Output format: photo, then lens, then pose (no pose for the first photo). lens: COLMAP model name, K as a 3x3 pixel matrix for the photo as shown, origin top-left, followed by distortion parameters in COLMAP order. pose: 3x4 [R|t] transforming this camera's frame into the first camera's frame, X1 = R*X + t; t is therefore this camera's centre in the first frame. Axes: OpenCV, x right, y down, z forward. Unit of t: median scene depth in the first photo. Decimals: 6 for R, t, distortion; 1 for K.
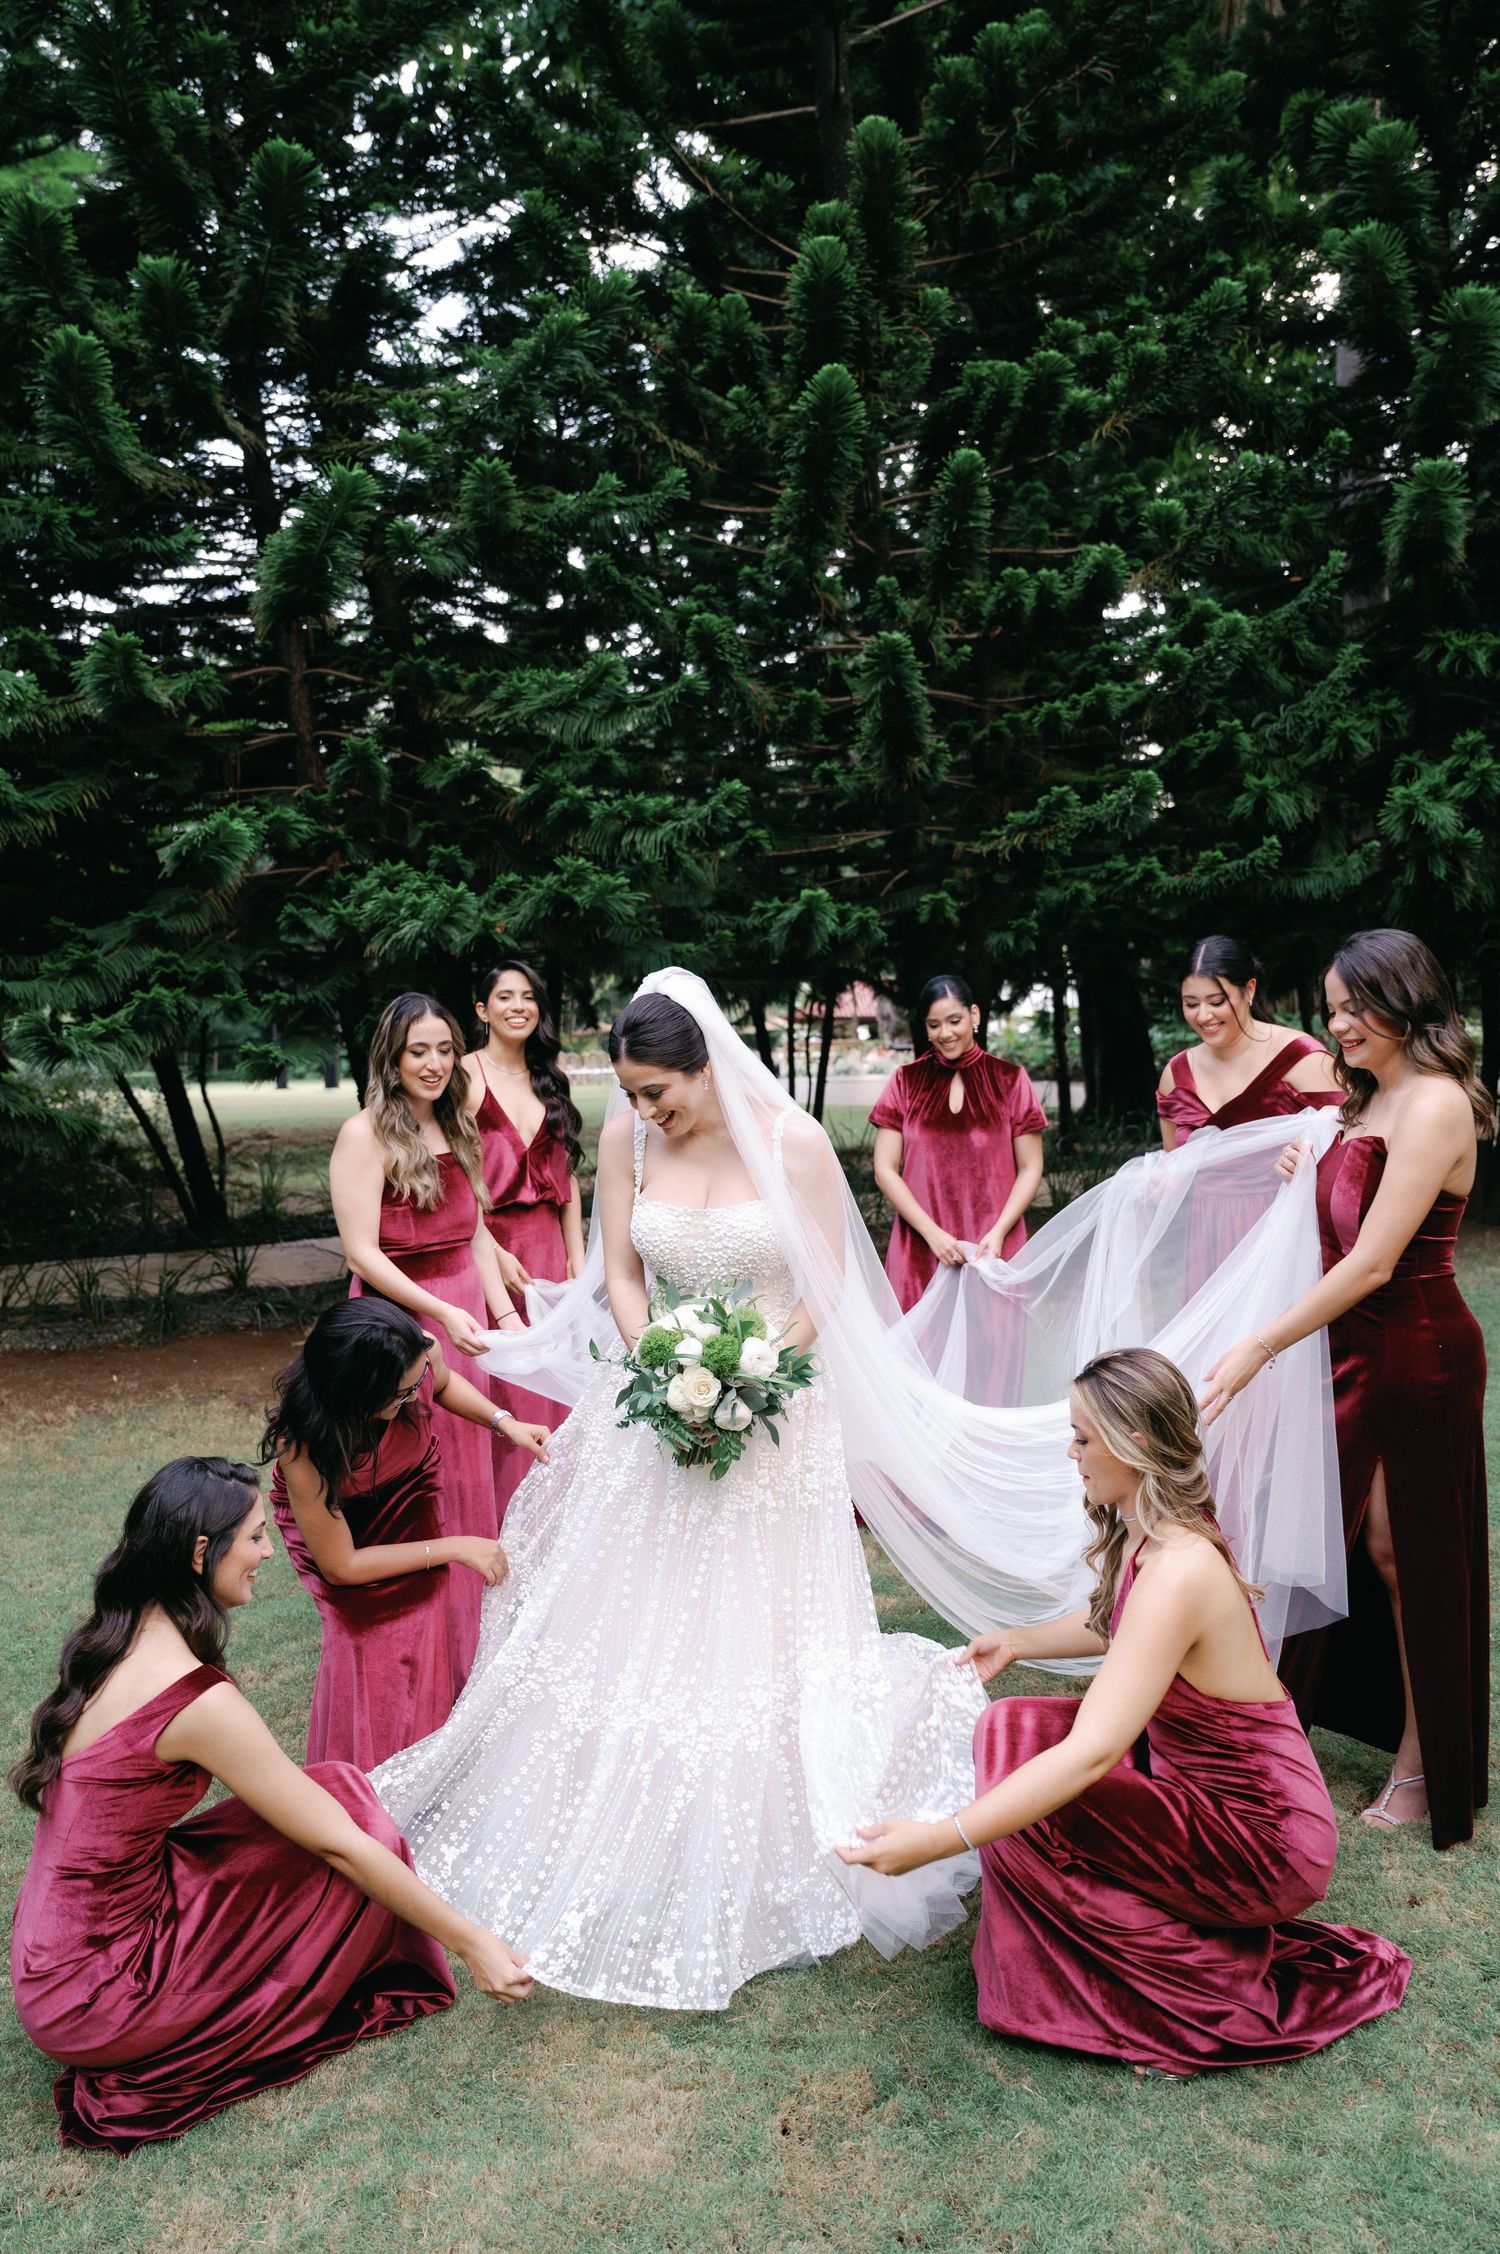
lens RADIAL K [[1640.2, 0, 750.6], [0, 1640.2, 1113.5], [0, 0, 1]] dist [-0.011289, -0.004781]
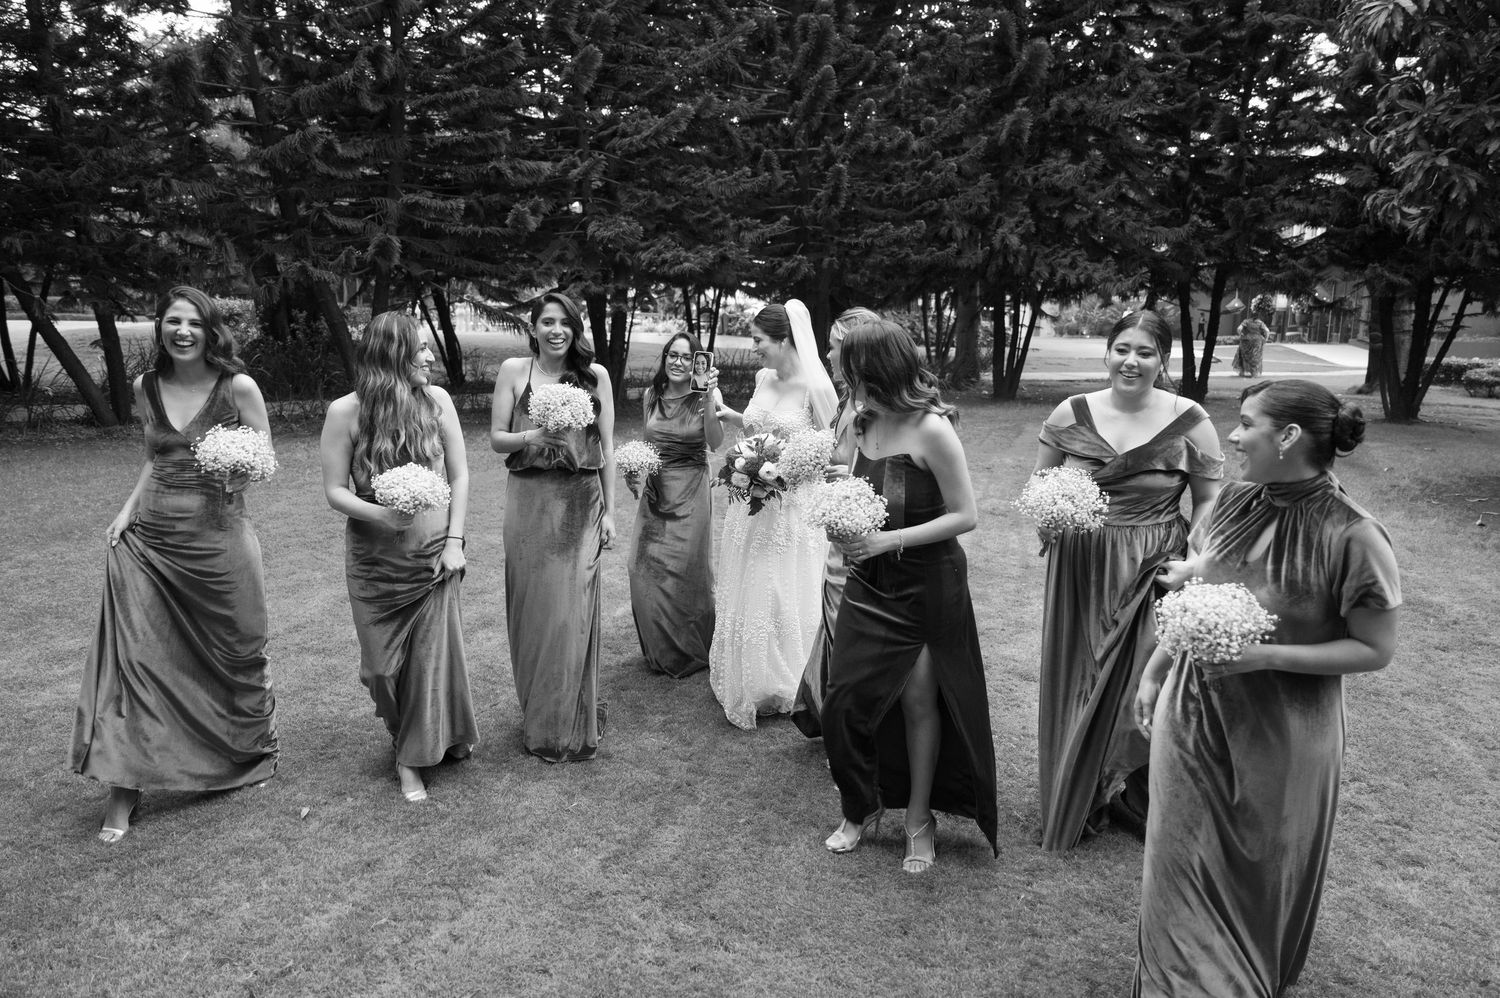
lens RADIAL K [[1056.7, 0, 742.8], [0, 1056.7, 497.8], [0, 0, 1]] dist [-0.002298, -0.000461]
pose [[0.977425, 0.009631, 0.211062, -0.394621], [-0.035180, 0.992434, 0.117635, 0.055447], [-0.208332, -0.122404, 0.970369, -0.684015]]
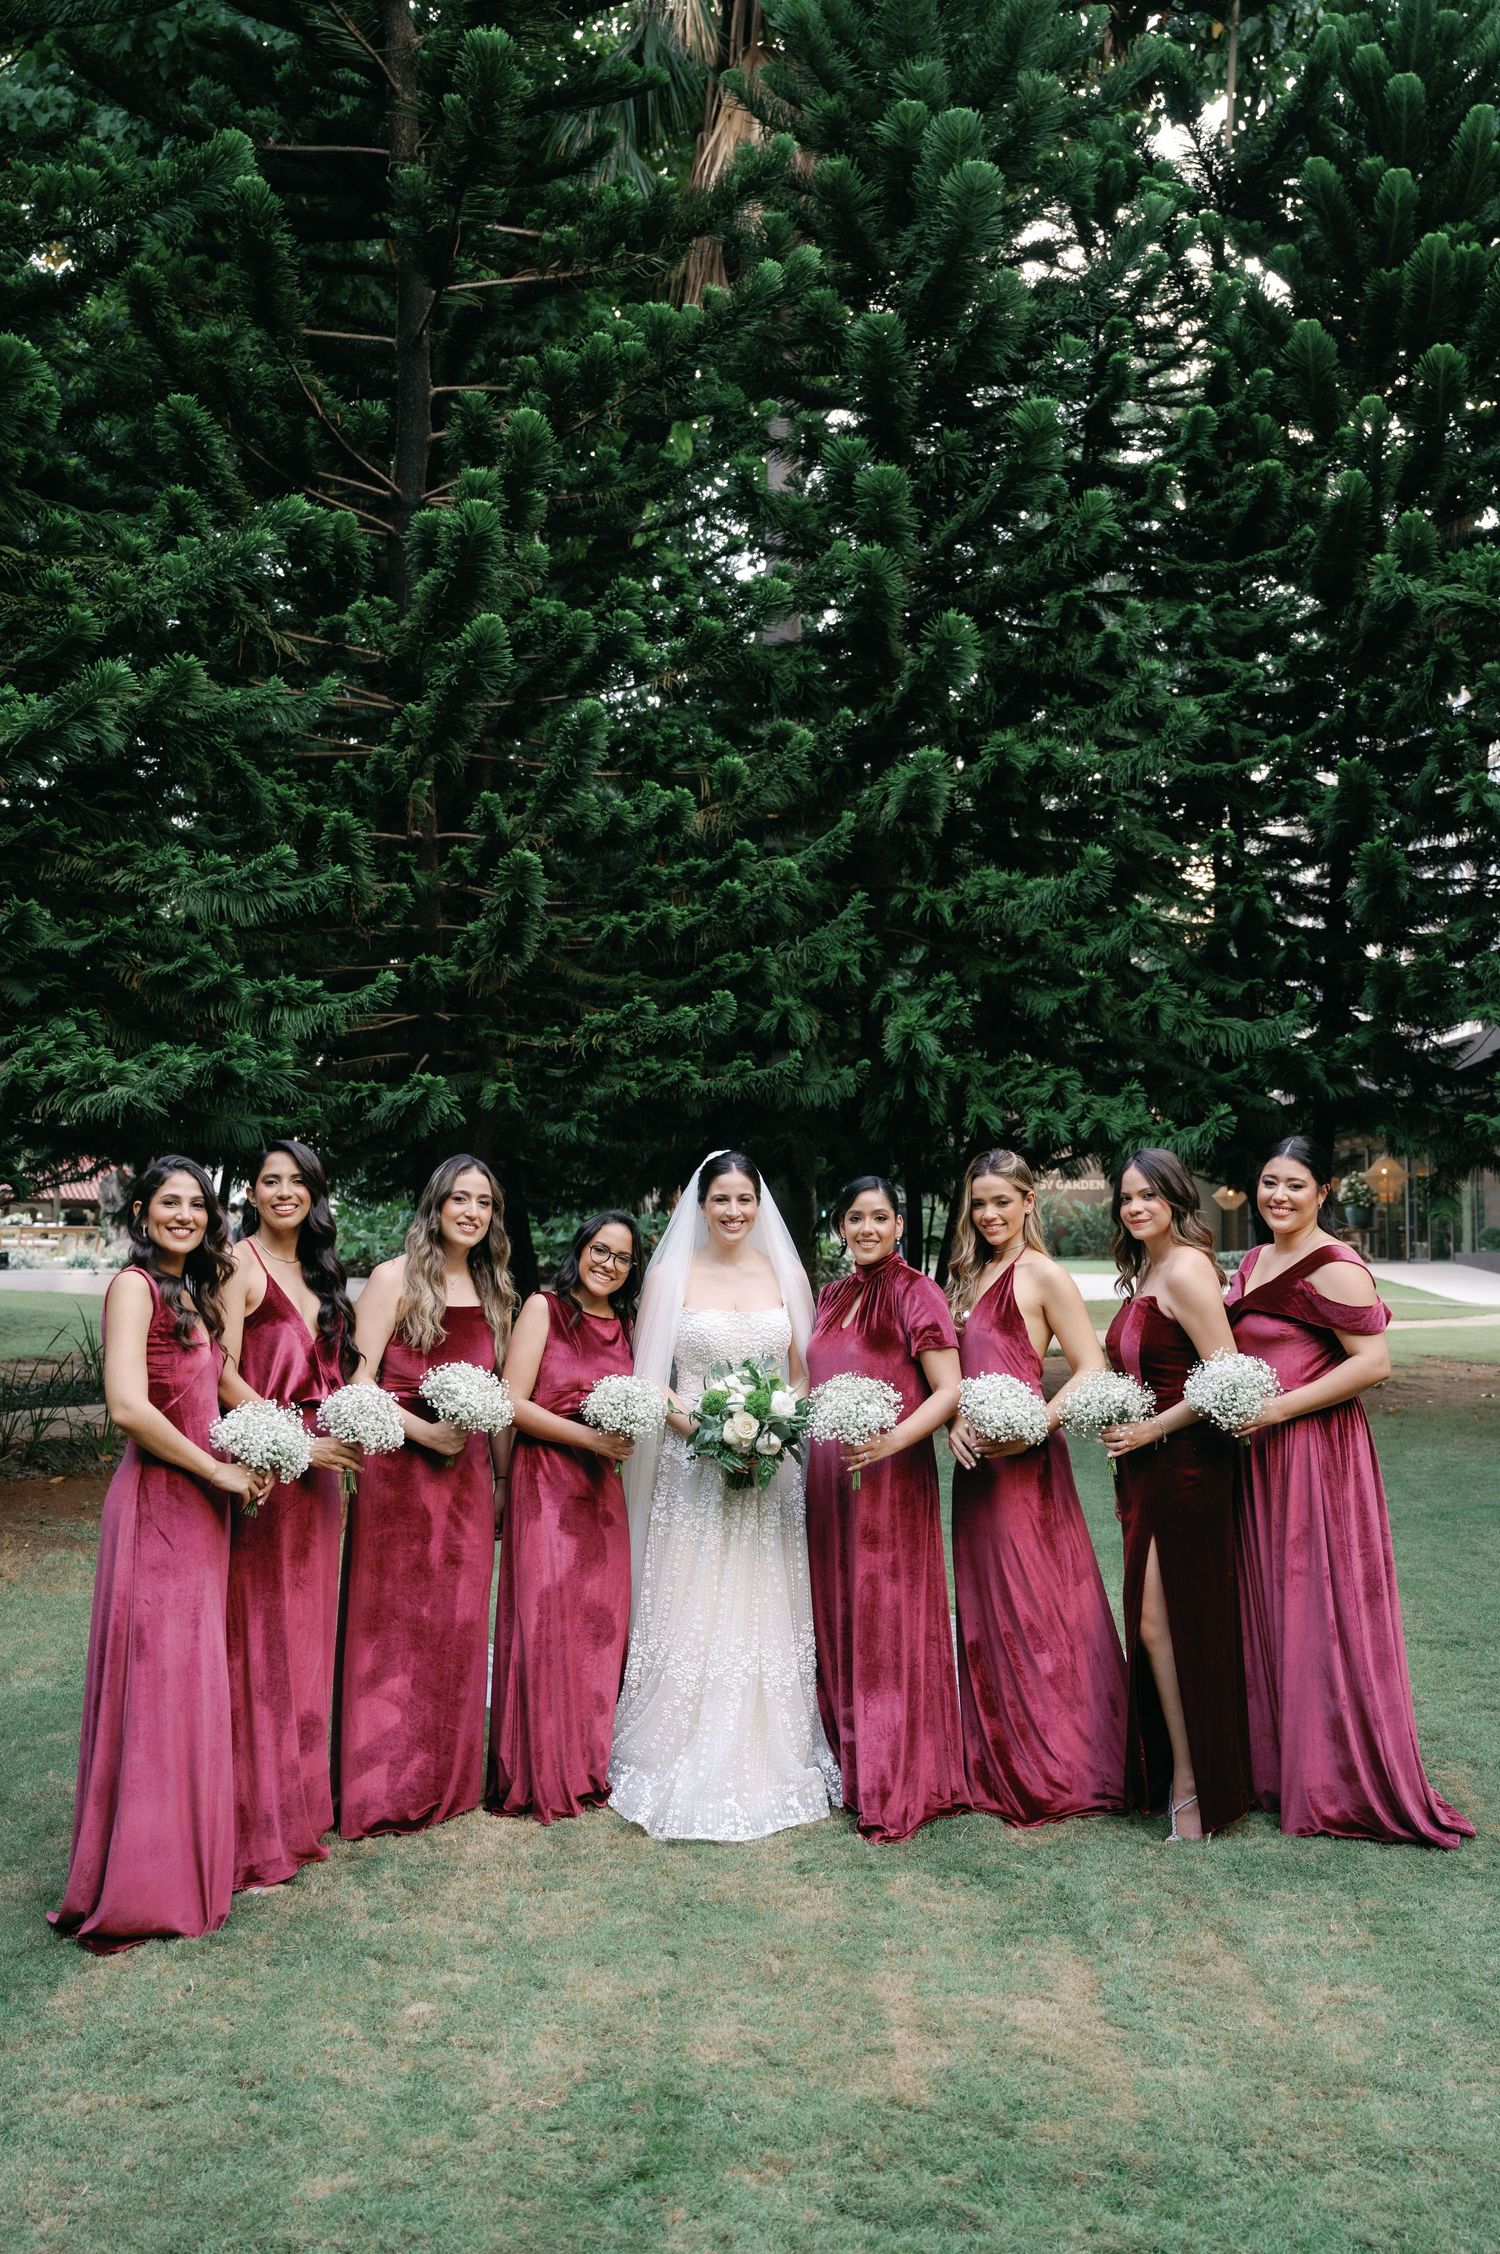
lens RADIAL K [[2028.9, 0, 758.1], [0, 2028.9, 1136.6], [0, 0, 1]] dist [-0.002940, -0.002607]
pose [[0.906067, 0.048347, 0.420364, -0.300334], [-0.006174, 0.994856, -0.101113, 0.033662], [-0.423090, 0.089020, 0.901704, -0.260497]]
